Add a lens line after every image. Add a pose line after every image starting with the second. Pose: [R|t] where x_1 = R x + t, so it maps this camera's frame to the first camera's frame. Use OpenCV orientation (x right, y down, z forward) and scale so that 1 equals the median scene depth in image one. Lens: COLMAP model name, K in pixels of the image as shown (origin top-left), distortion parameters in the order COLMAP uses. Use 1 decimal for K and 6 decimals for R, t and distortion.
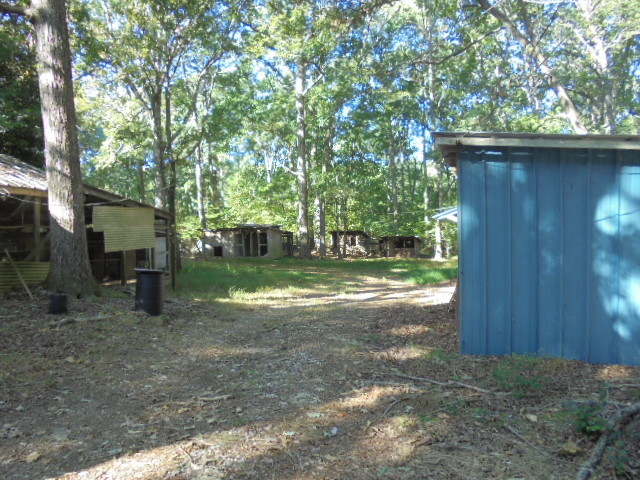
lens RADIAL K [[492.6, 0, 320.0], [0, 492.6, 240.0], [0, 0, 1]] dist [-0.116599, 0.080377]
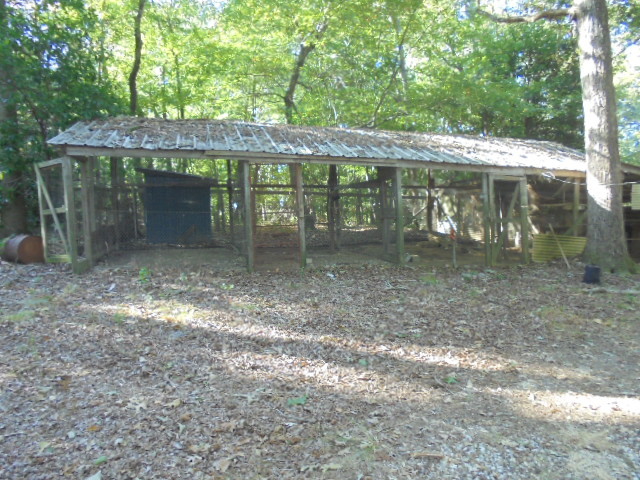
lens RADIAL K [[492.6, 0, 320.0], [0, 492.6, 240.0], [0, 0, 1]] dist [-0.116599, 0.080377]
pose [[0.518047, 0.051826, -0.853781, 0.055965], [-0.015384, 0.998566, 0.051279, 0.006168], [0.855214, -0.013430, 0.518101, -0.091306]]
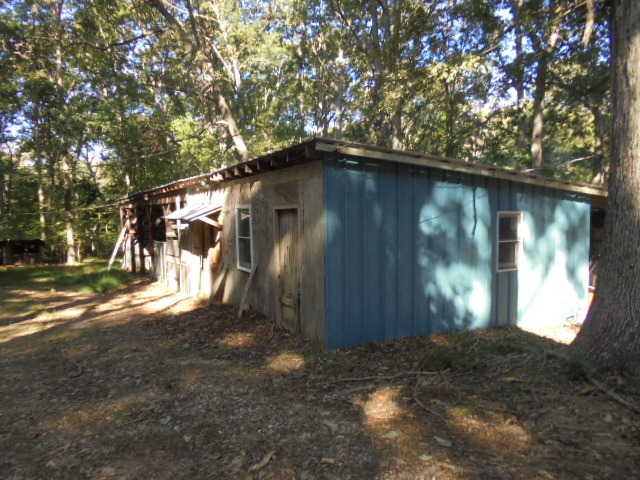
lens RADIAL K [[492.6, 0, 320.0], [0, 492.6, 240.0], [0, 0, 1]] dist [-0.116599, 0.080377]
pose [[0.689446, -0.035351, 0.723474, -0.332652], [0.033421, 0.999297, 0.016980, -0.016861], [-0.723566, 0.012473, 0.690143, 0.193337]]
